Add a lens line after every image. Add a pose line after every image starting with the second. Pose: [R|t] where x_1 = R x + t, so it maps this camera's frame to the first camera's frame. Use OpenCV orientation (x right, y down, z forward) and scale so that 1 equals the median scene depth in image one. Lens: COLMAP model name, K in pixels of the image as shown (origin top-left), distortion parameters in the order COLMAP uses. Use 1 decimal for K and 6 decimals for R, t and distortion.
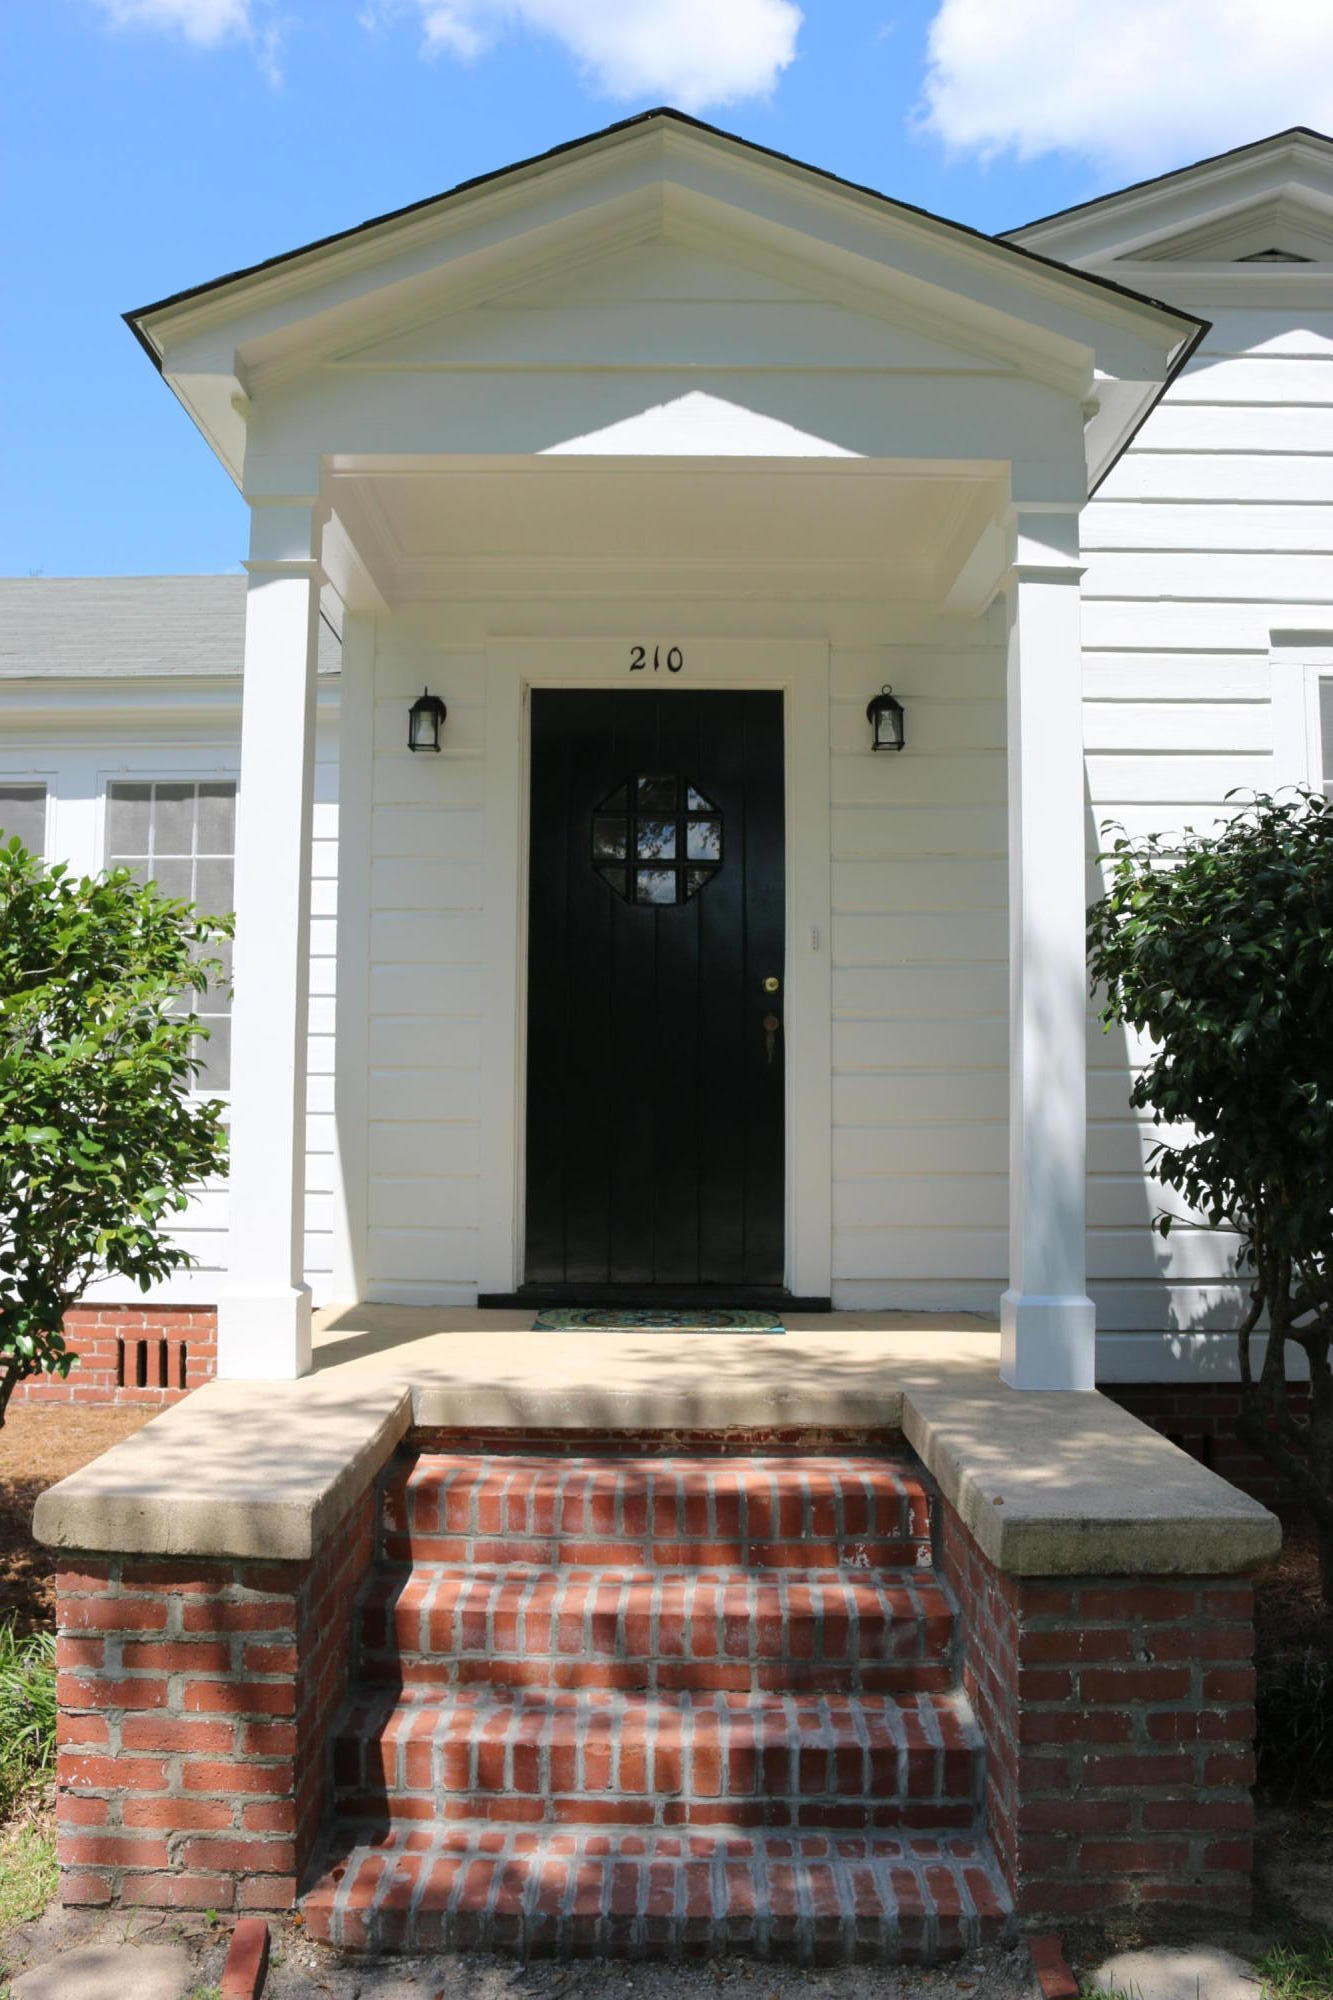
lens RADIAL K [[1776.2, 0, 675.3], [0, 1776.2, 985.8], [0, 0, 1]] dist [-0.101049, 0.009460]
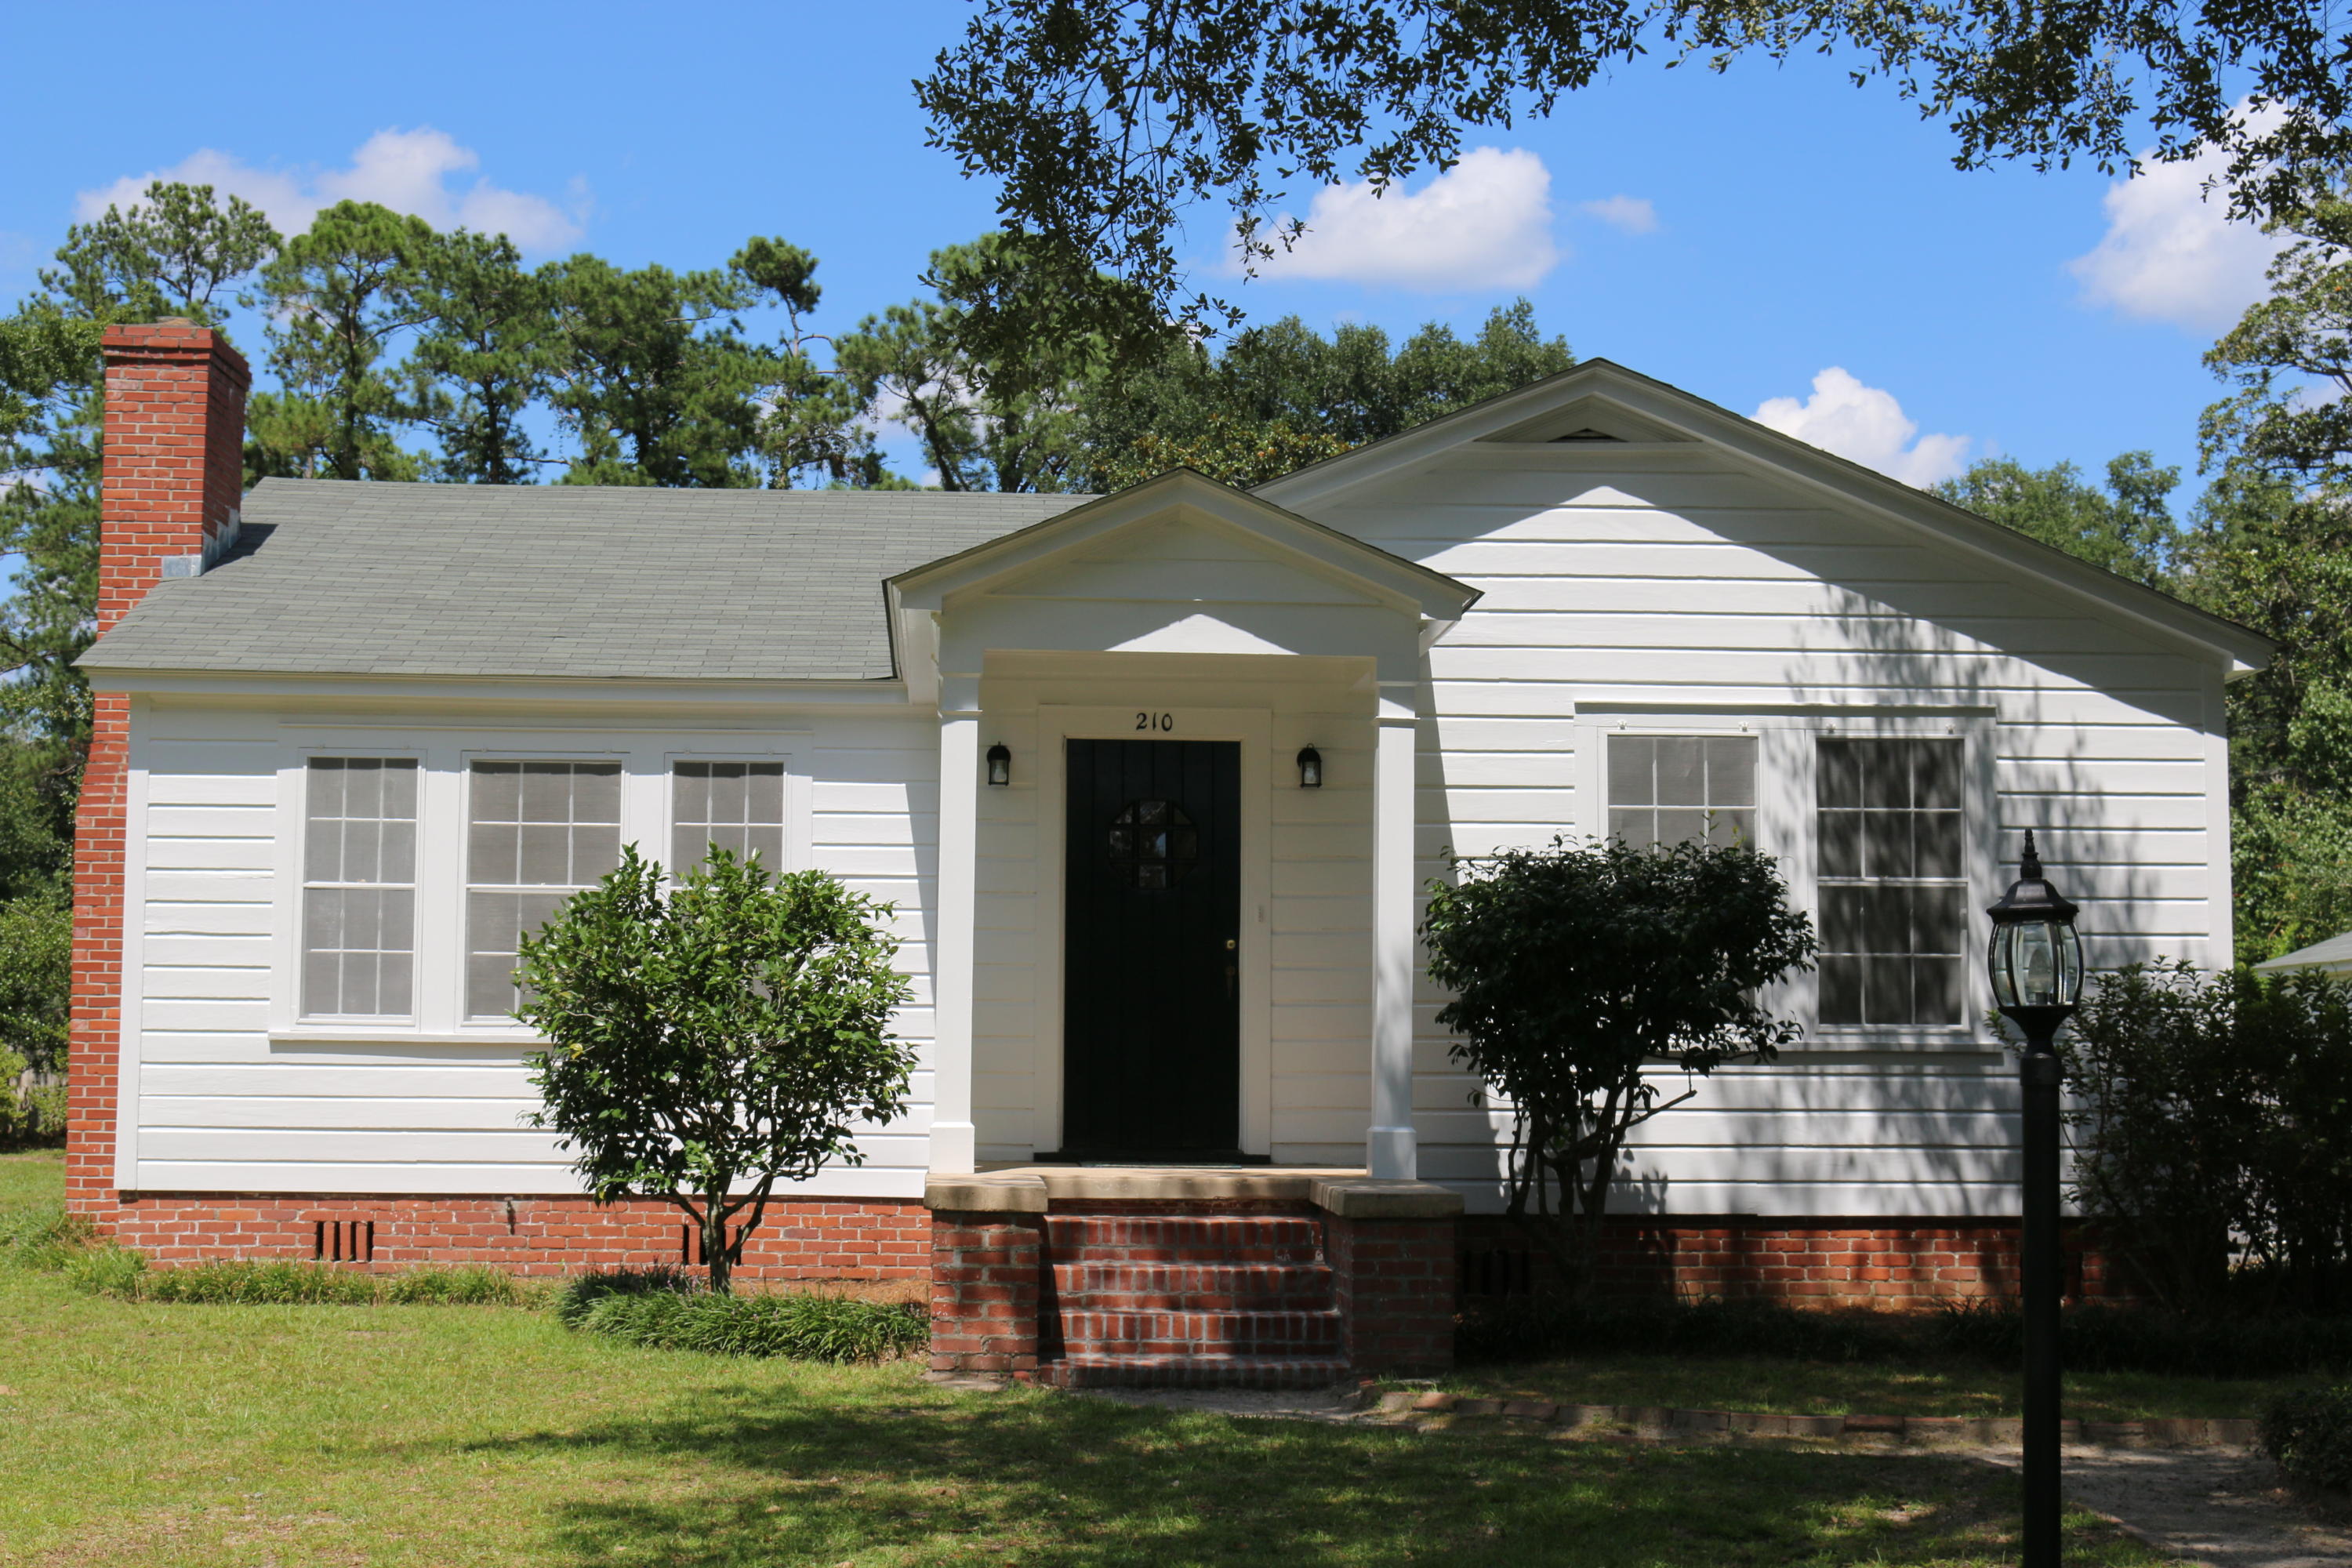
lens RADIAL K [[3314.7, 0, 1153.5], [0, 3314.7, 793.1], [0, 0, 1]] dist [-0.032130, 0.000000]
pose [[0.998534, 0.008506, 0.053459, -0.159576], [-0.007580, 0.999818, -0.017489, -0.078398], [-0.053598, 0.017058, 0.998417, -1.761652]]
